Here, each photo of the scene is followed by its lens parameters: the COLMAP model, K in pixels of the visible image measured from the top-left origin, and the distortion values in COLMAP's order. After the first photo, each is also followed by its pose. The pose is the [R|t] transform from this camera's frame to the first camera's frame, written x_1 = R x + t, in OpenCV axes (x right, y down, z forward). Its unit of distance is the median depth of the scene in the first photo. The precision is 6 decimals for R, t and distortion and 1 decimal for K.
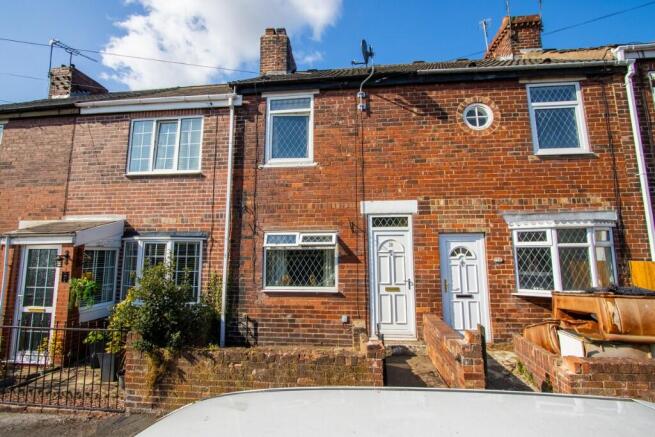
lens RADIAL K [[297.8, 0, 327.5], [0, 297.8, 218.5], [0, 0, 1]] dist [-0.012605, 0.000621]
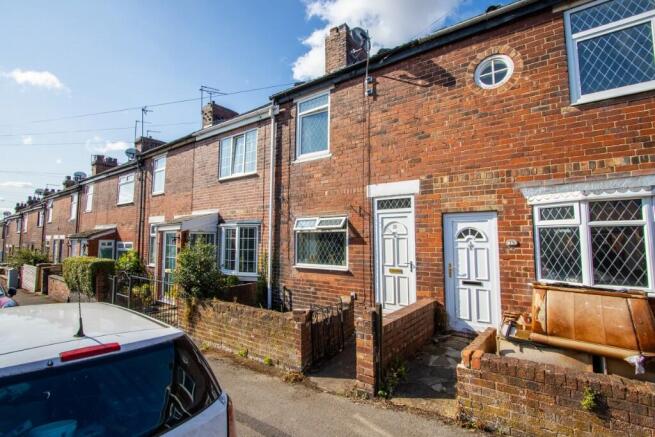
lens RADIAL K [[297.8, 0, 327.5], [0, 297.8, 218.5], [0, 0, 1]] dist [-0.012605, 0.000621]
pose [[0.871714, -0.030382, -0.489073, 0.498591], [0.055033, 0.997832, 0.036103, 0.011855], [0.486916, -0.058387, 0.871495, 0.022797]]
